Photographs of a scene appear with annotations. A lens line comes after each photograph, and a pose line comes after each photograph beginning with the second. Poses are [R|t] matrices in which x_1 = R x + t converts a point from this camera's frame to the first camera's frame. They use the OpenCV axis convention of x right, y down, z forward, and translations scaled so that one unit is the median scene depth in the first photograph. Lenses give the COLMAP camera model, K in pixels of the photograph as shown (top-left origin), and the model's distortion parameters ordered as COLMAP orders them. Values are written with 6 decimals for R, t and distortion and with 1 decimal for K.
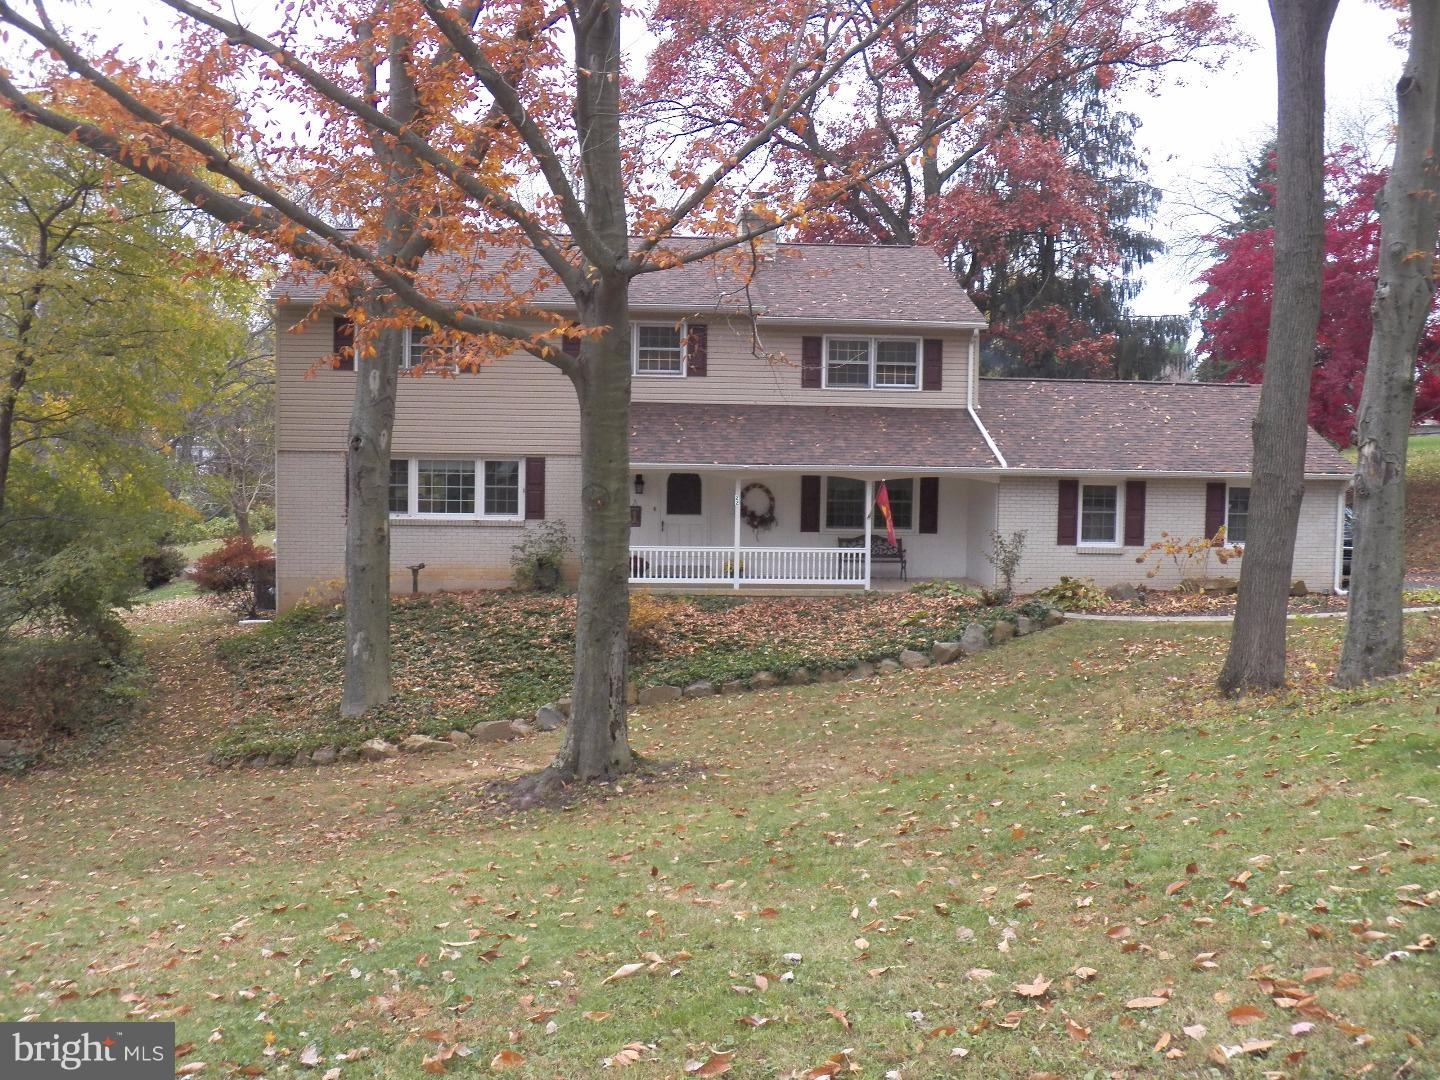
lens RADIAL K [[1495.8, 0, 720.3], [0, 1495.8, 536.0], [0, 0, 1]] dist [-0.095219, 0.000000]
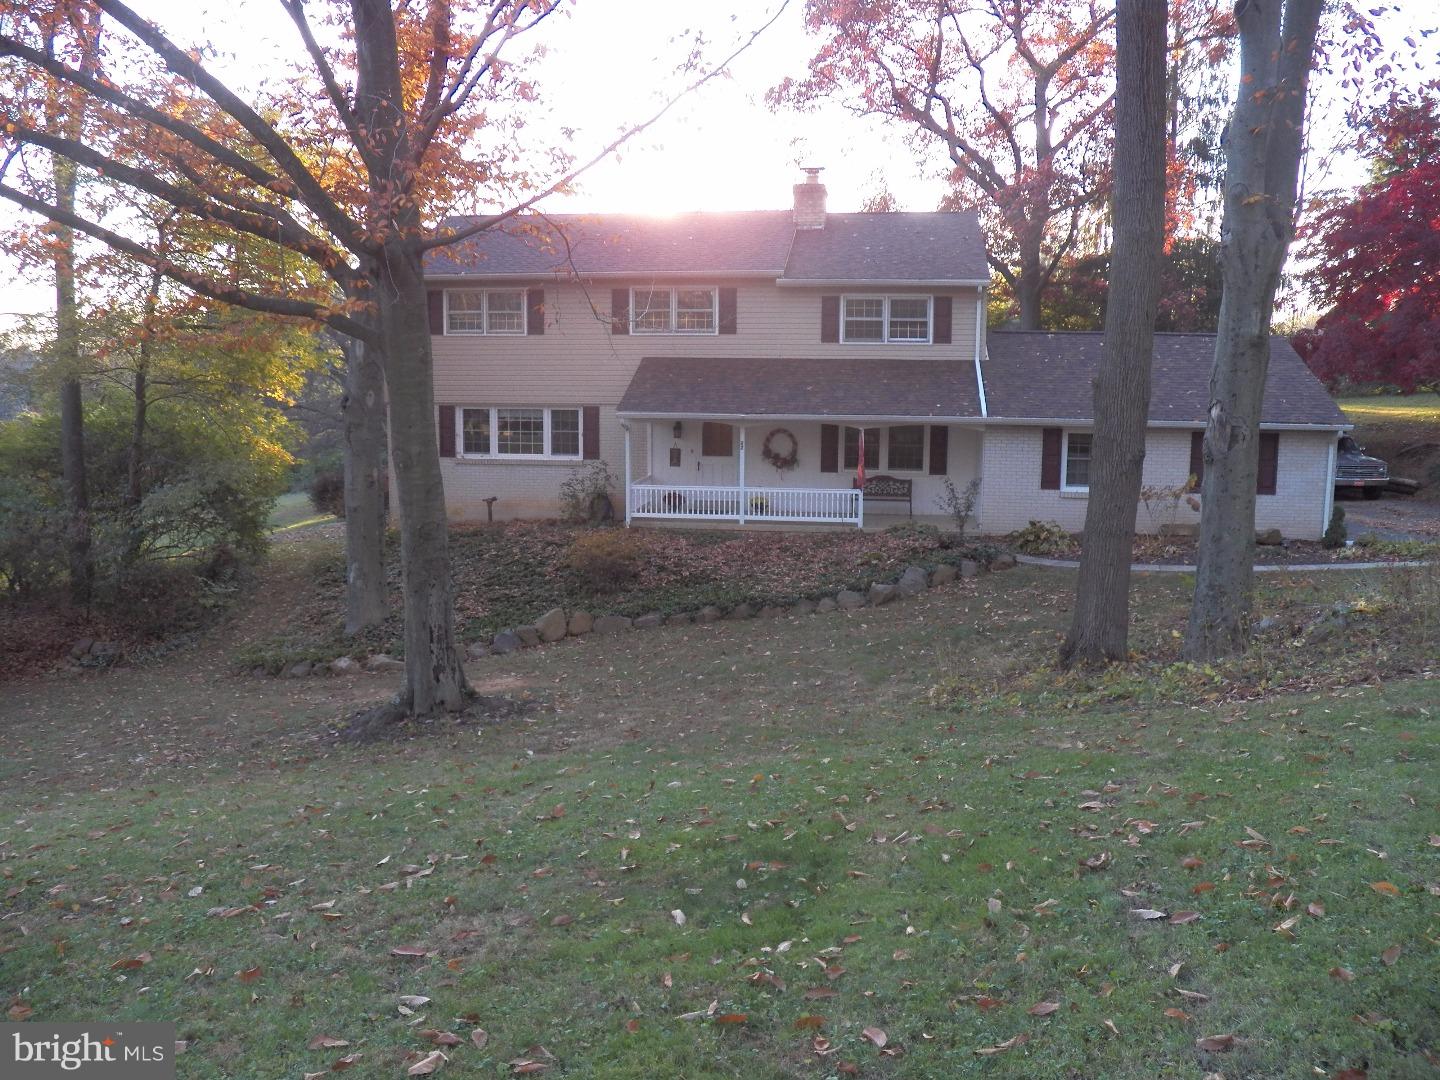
lens RADIAL K [[1166.2, 0, 721.1], [0, 1166.2, 536.8], [0, 0, 1]] dist [-0.138024, 0.099603]
pose [[0.972745, 0.022922, -0.230740, 0.186827], [-0.005774, 0.997188, 0.074719, -0.019551], [0.231804, -0.071350, 0.970142, 0.136697]]
